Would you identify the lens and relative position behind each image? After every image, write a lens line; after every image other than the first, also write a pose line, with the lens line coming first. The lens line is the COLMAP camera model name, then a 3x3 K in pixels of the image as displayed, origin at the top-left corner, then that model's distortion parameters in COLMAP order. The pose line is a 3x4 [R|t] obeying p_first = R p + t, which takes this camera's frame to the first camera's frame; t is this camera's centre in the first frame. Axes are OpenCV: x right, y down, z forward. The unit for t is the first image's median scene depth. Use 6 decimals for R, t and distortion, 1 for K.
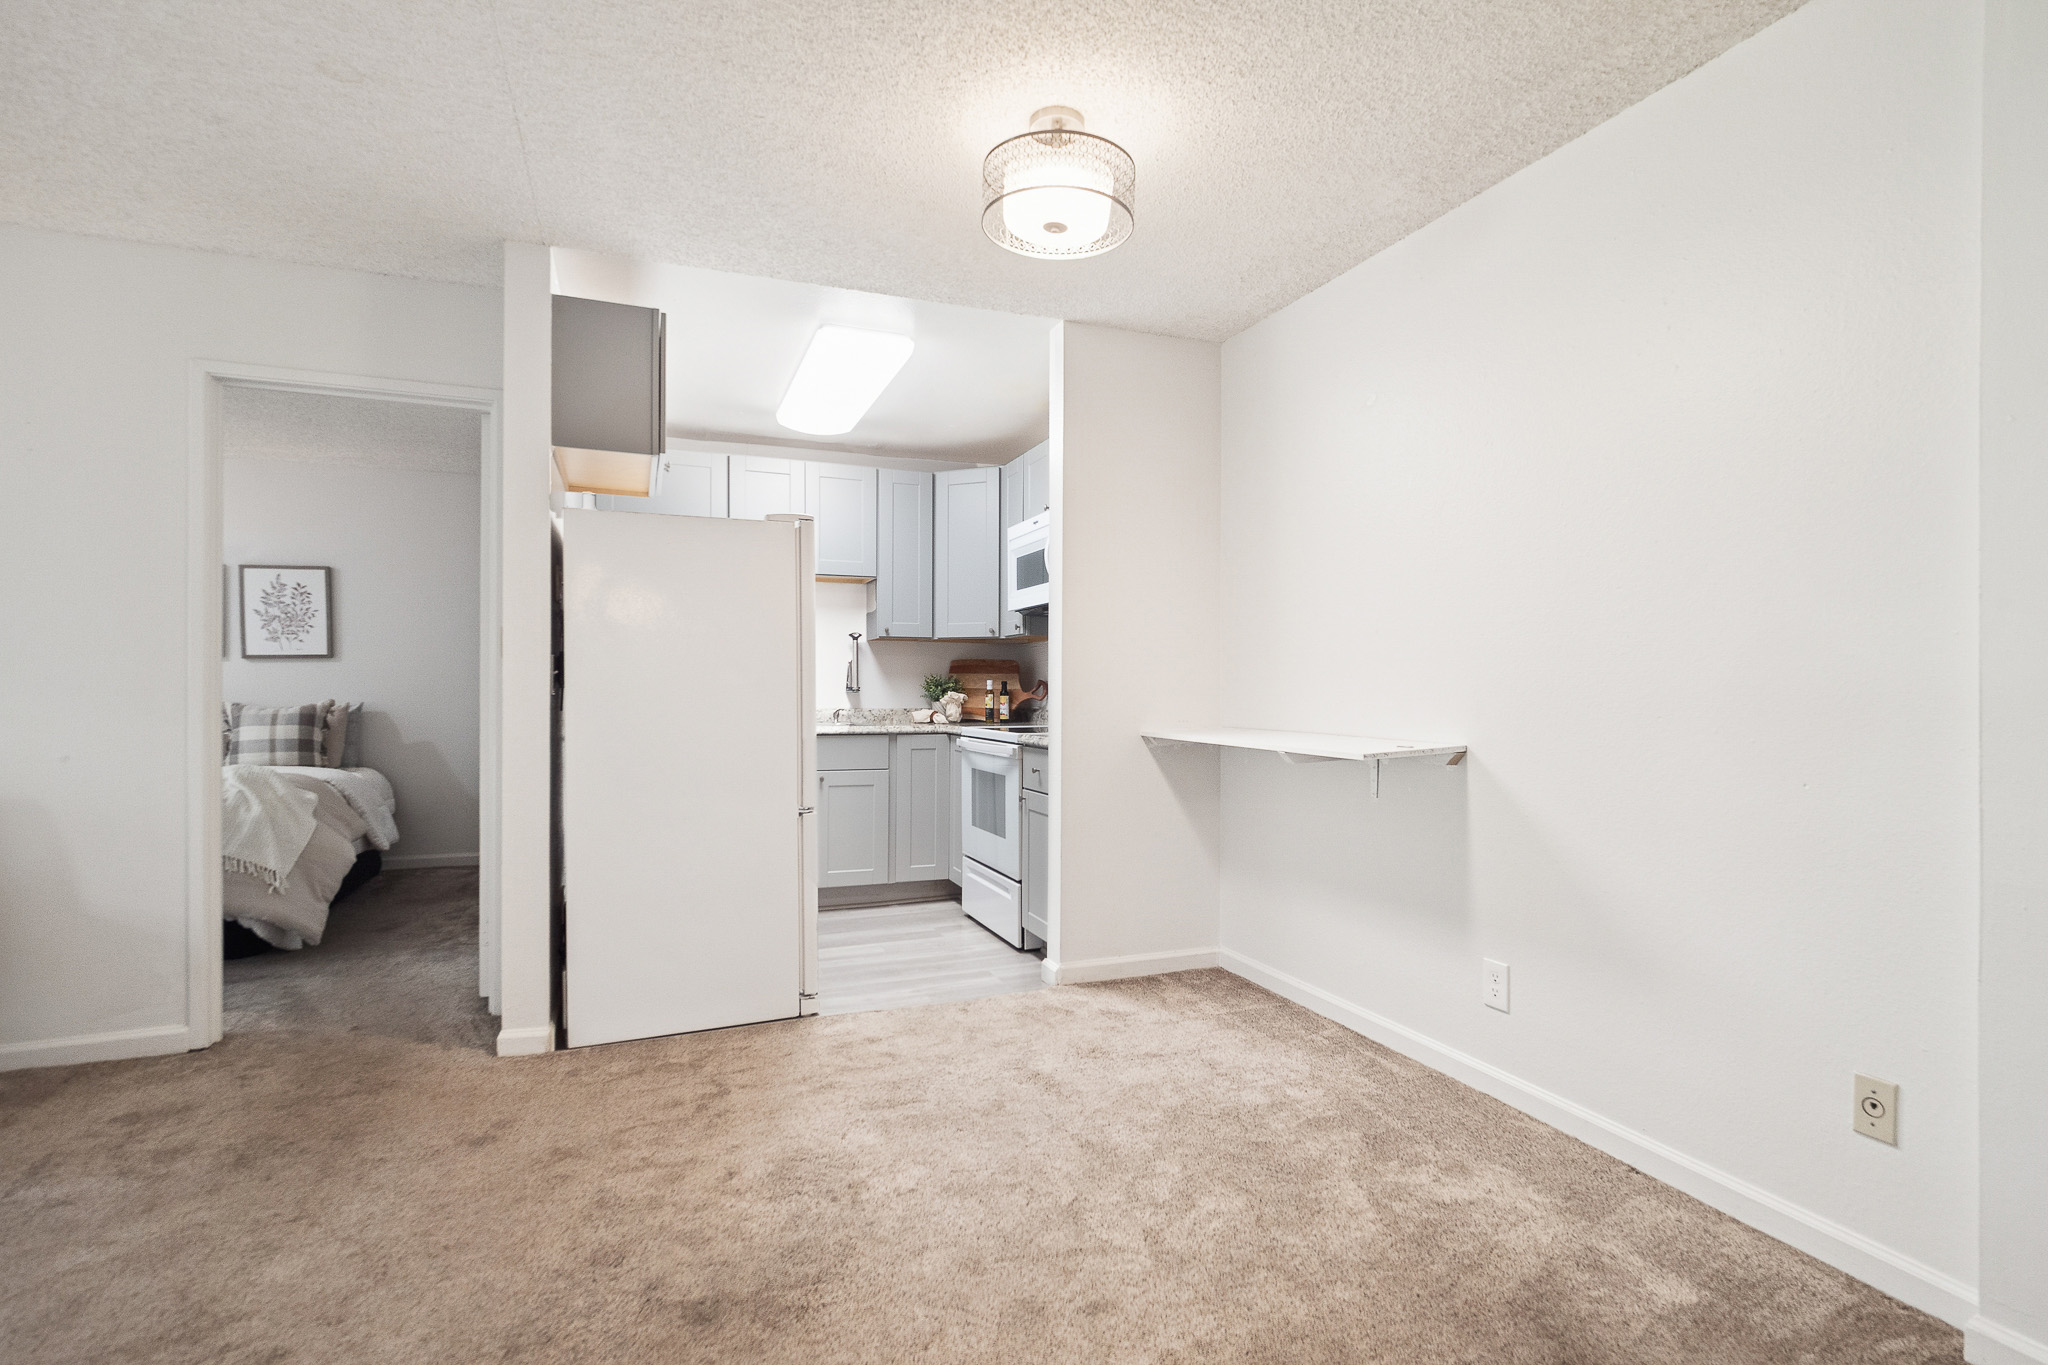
lens RADIAL K [[962.3, 0, 1037.9], [0, 962.3, 697.6], [0, 0, 1]] dist [0.001278, -0.004173]
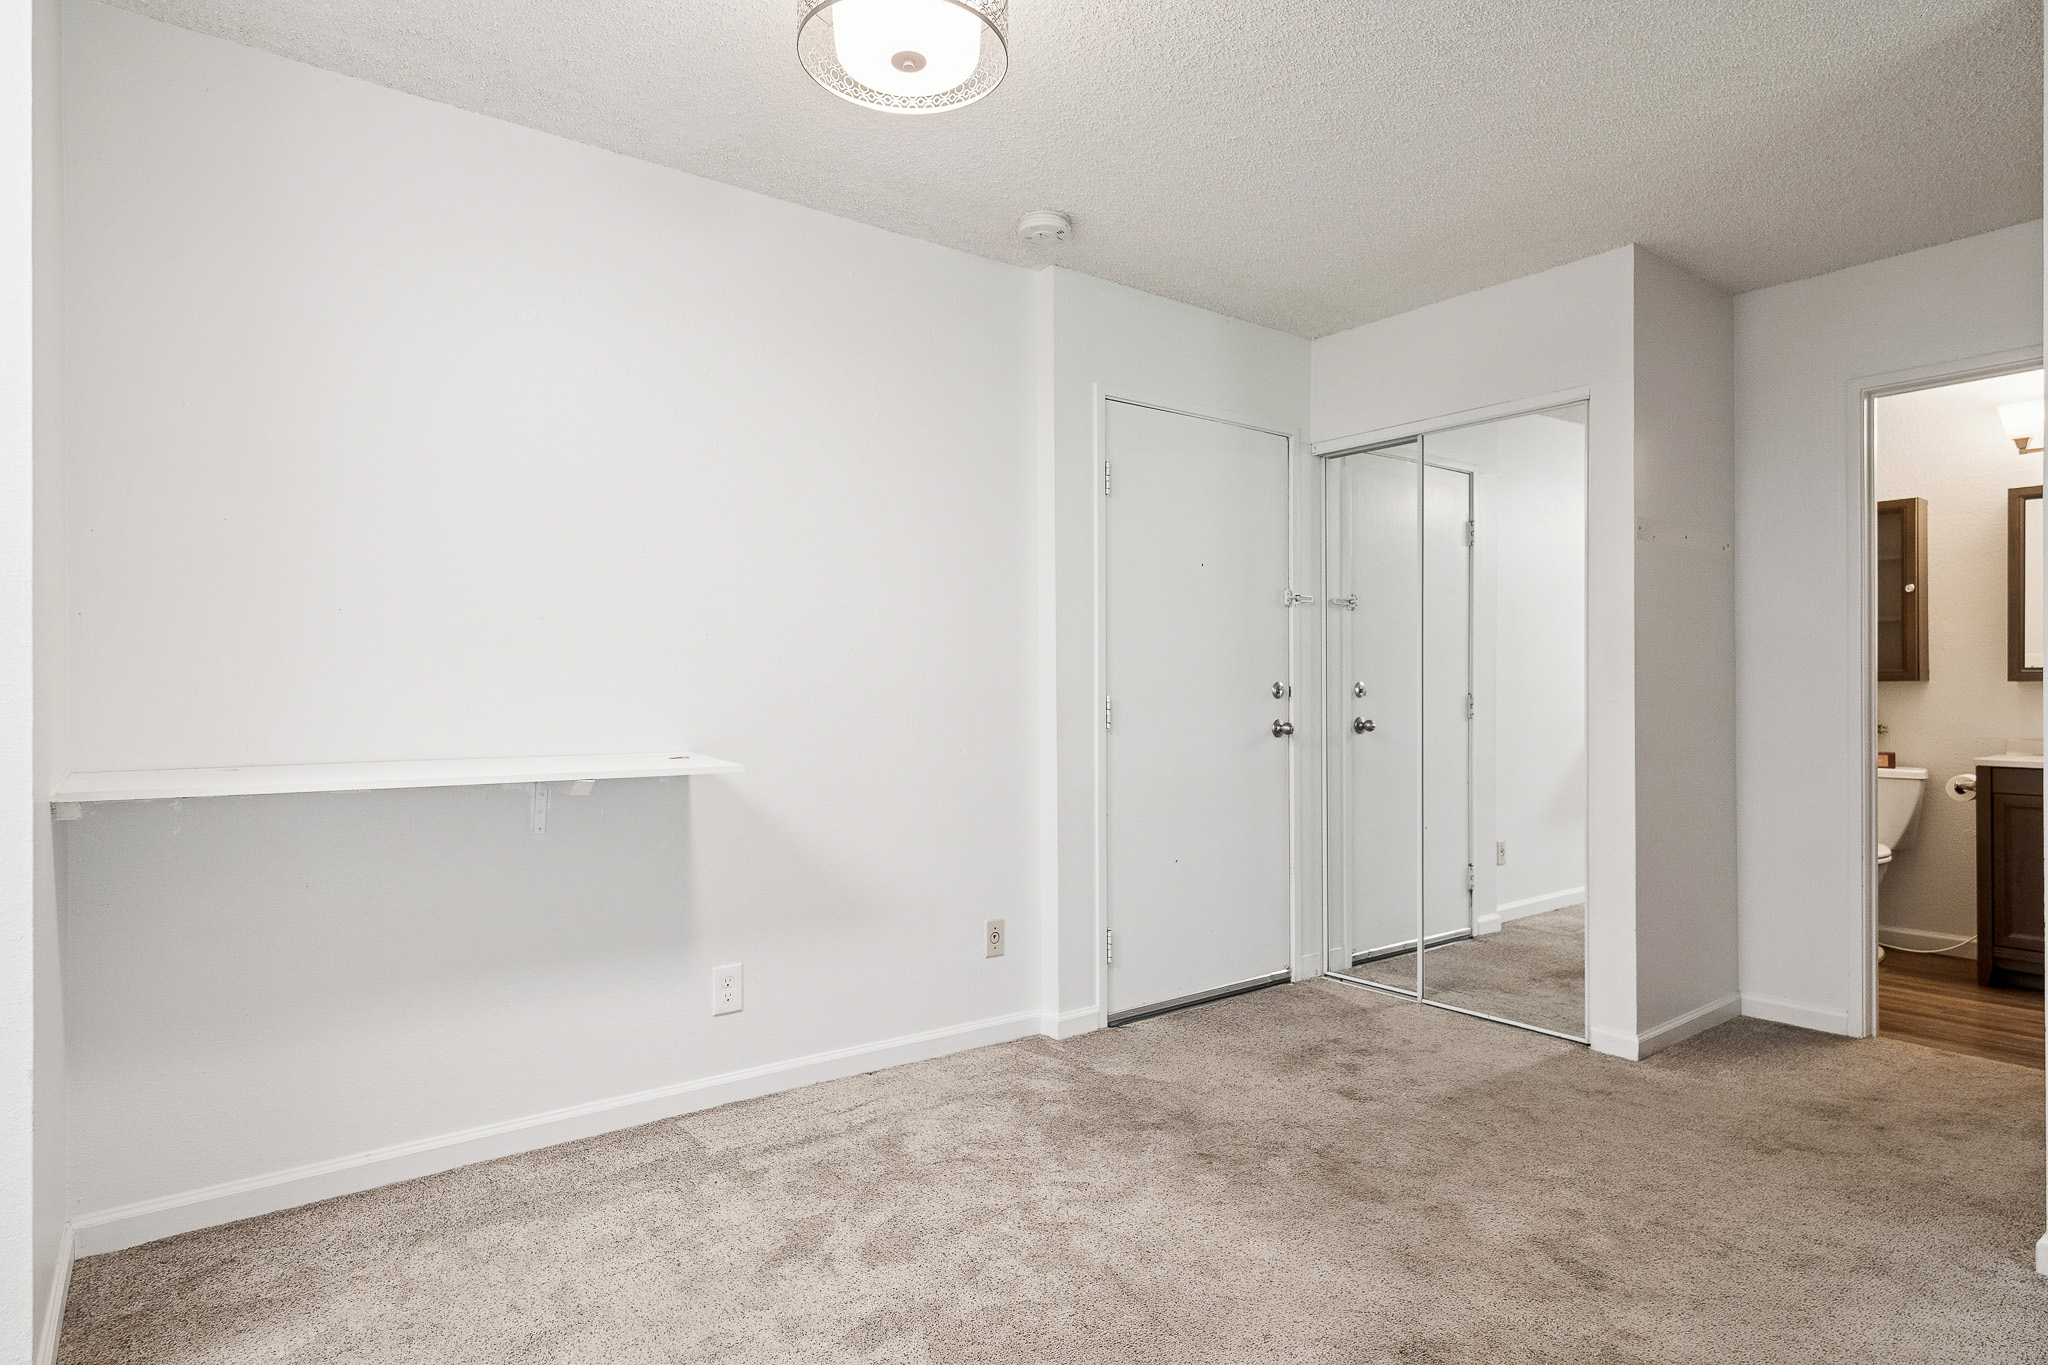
lens RADIAL K [[1135.1, 0, 1028.6], [0, 1135.1, 684.9], [0, 0, 1]] dist [0.000091, -0.004185]
pose [[-0.260184, -0.001223, 0.965558, -0.521649], [0.010759, 0.999933, 0.004166, -0.012144], [-0.965499, 0.011472, -0.260154, 0.710349]]
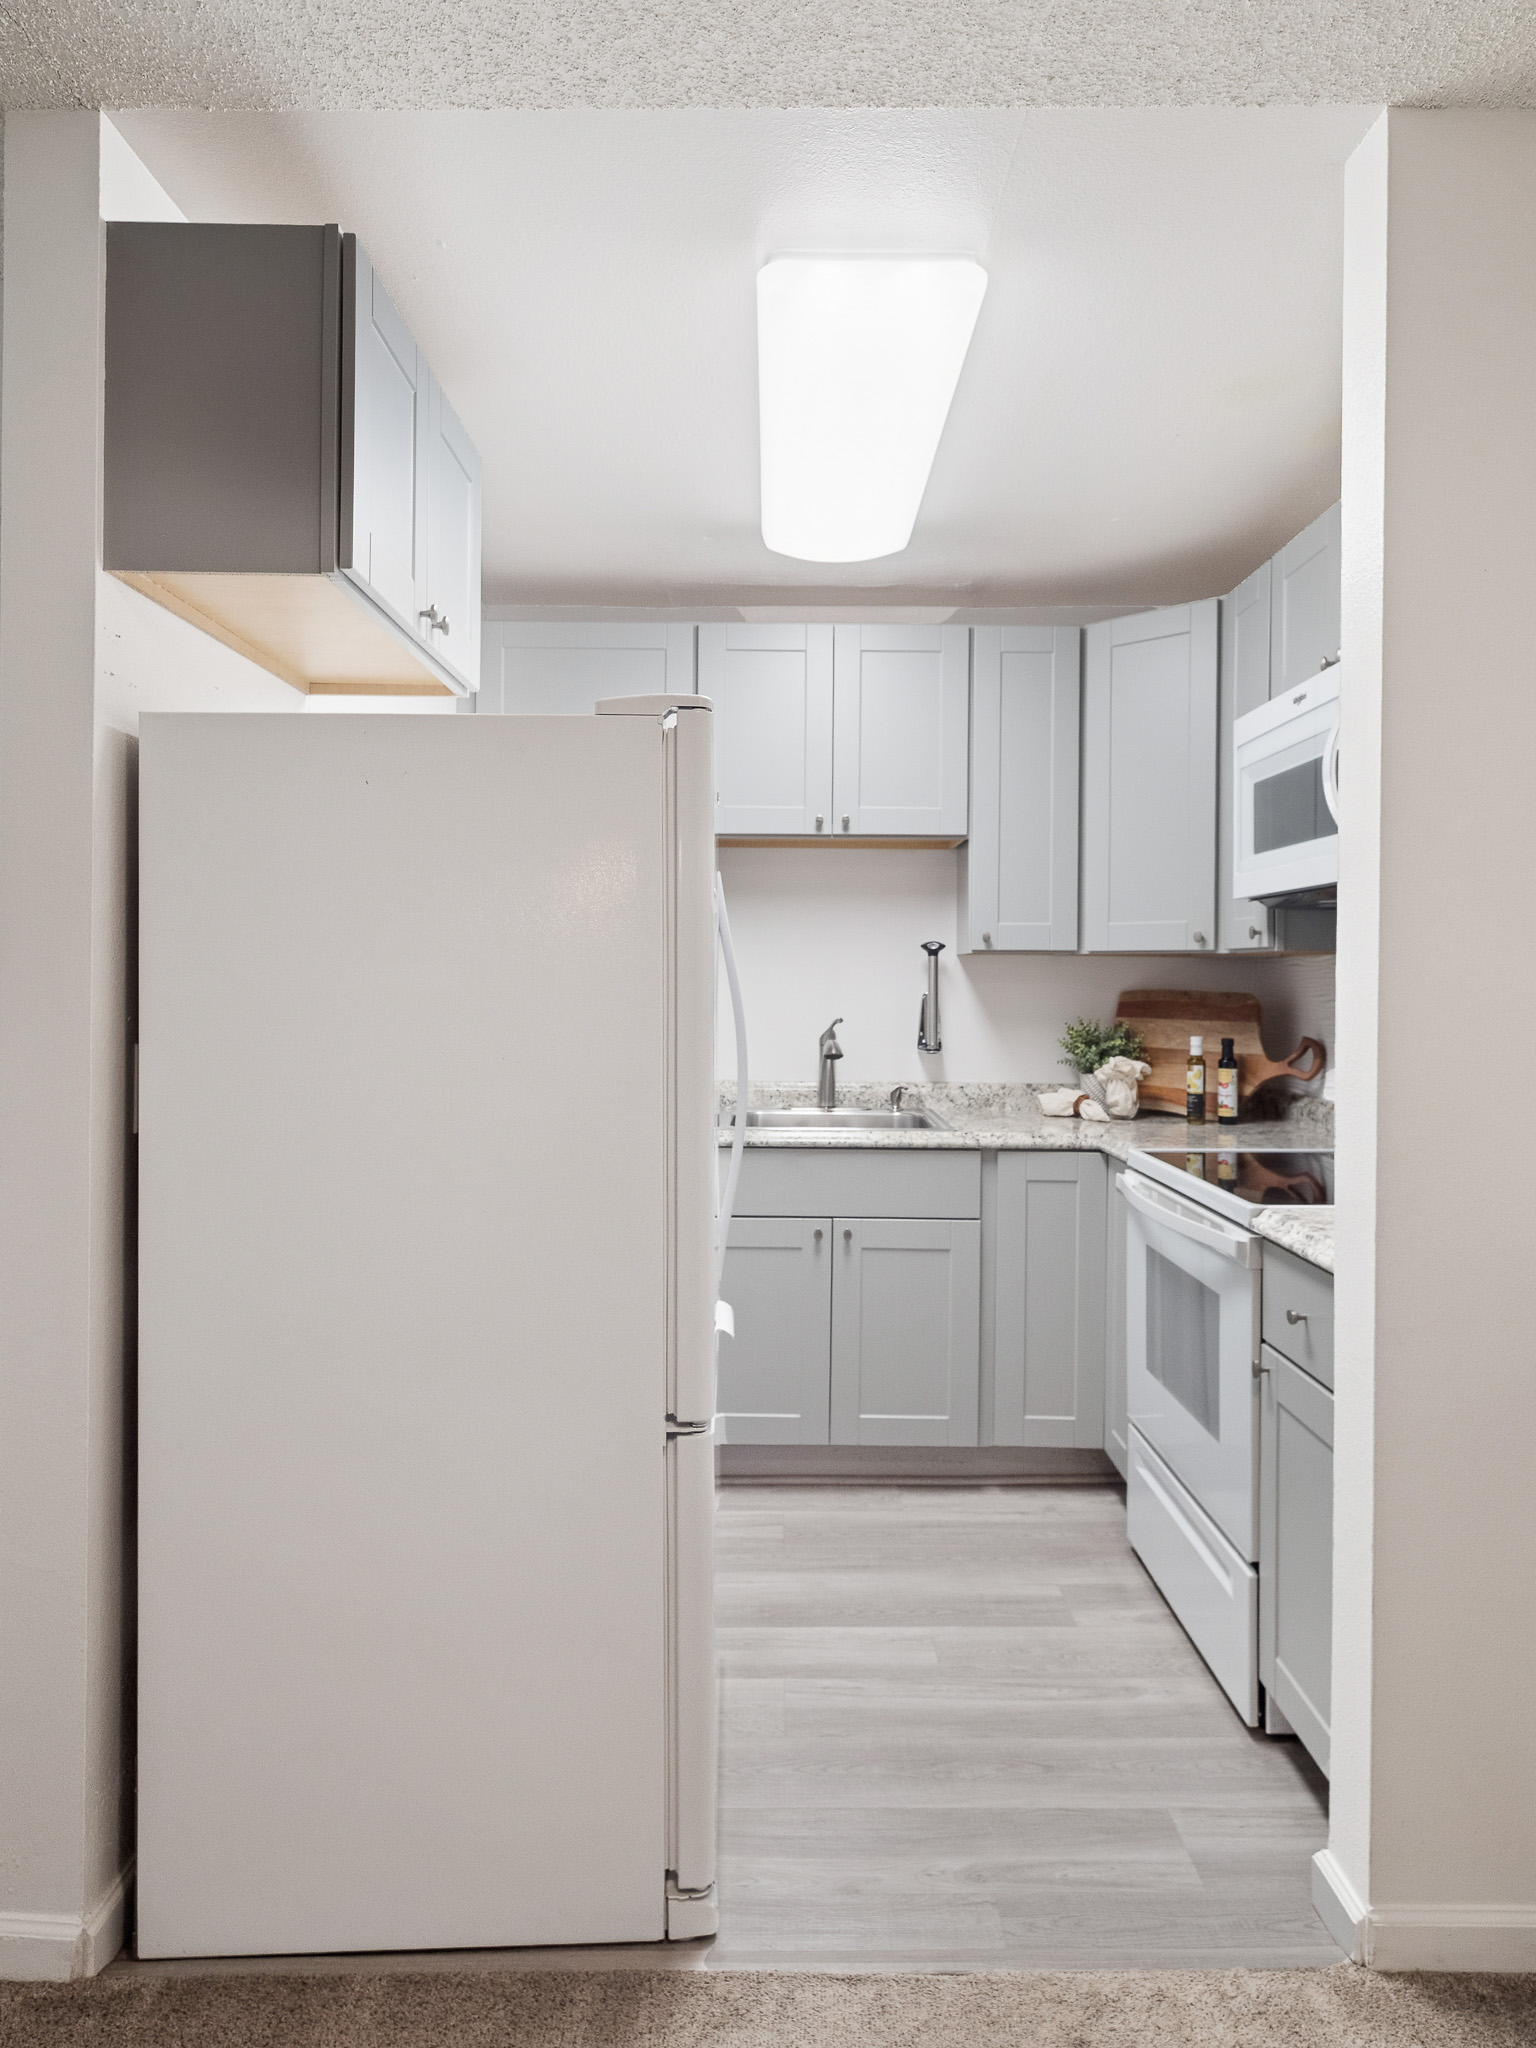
lens RADIAL K [[1290.9, 0, 789.3], [0, 1290.9, 980.4], [0, 0, 1]] dist [0.009056, -0.005596]
pose [[0.930325, 0.004198, -0.366713, -0.002266], [-0.007278, 0.999949, -0.007018, -0.060678], [0.366665, 0.009198, 0.930308, 0.461254]]
